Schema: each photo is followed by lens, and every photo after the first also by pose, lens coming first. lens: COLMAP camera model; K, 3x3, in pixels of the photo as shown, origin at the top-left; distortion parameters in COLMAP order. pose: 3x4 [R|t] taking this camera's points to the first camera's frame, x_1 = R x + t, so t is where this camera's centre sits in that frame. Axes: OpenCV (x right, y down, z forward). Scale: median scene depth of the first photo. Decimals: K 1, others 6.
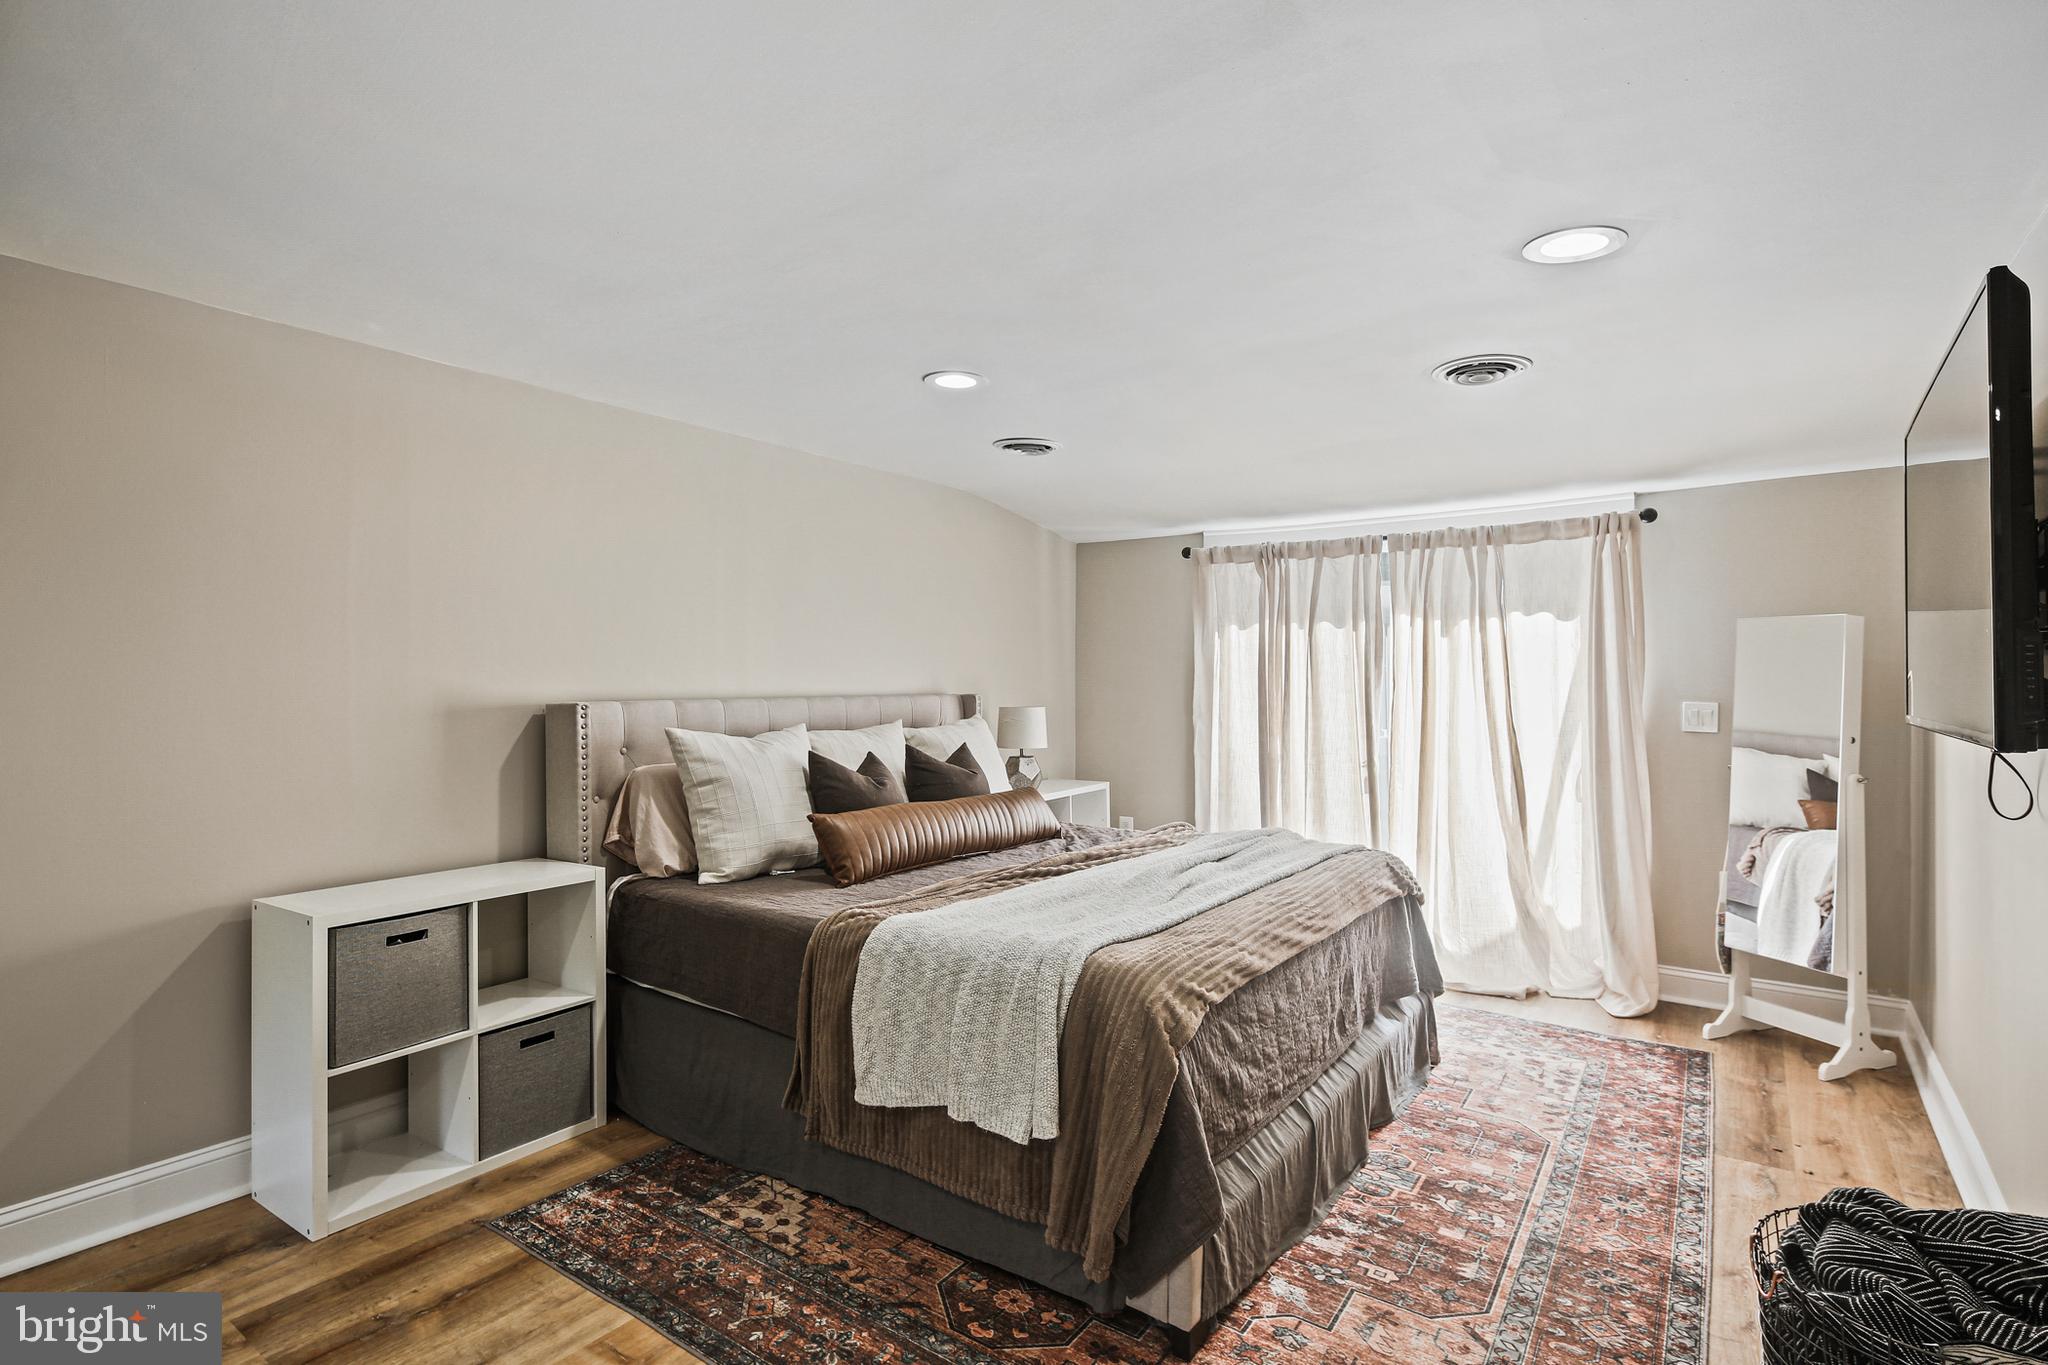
lens RADIAL K [[997.6, 0, 1016.5], [0, 997.6, 690.0], [0, 0, 1]] dist [0.008116, -0.005731]
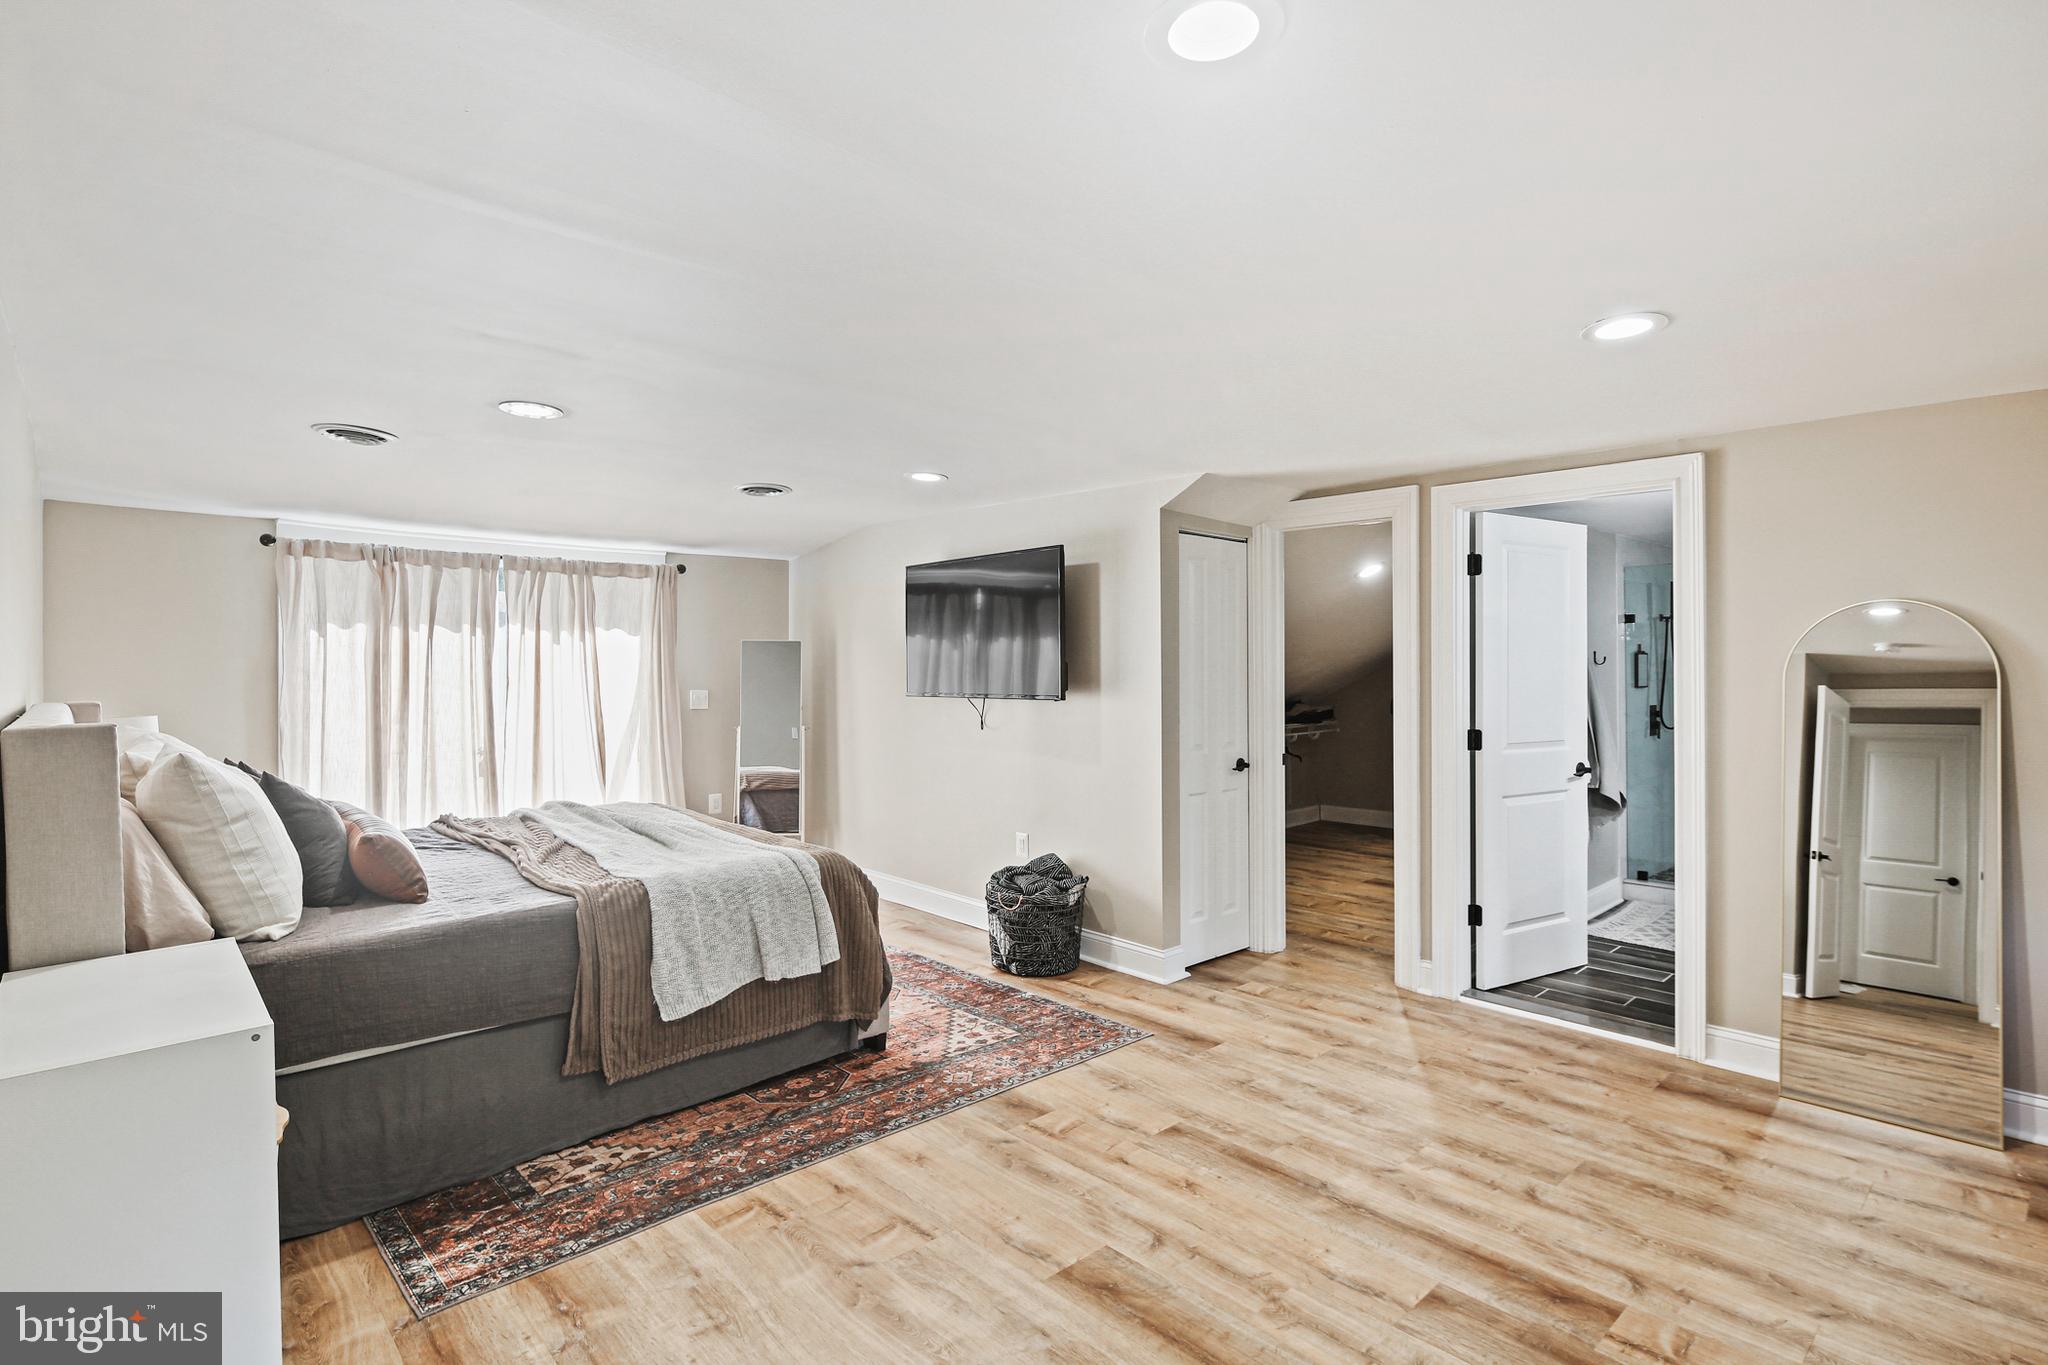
lens RADIAL K [[997.6, 0, 1025.3], [0, 997.6, 675.1], [0, 0, 1]] dist [0.008116, -0.005731]
pose [[0.191877, -0.008415, 0.981383, -1.222216], [0.014058, 0.999884, 0.005825, -0.020857], [-0.981318, 0.012679, 0.191973, 0.296000]]
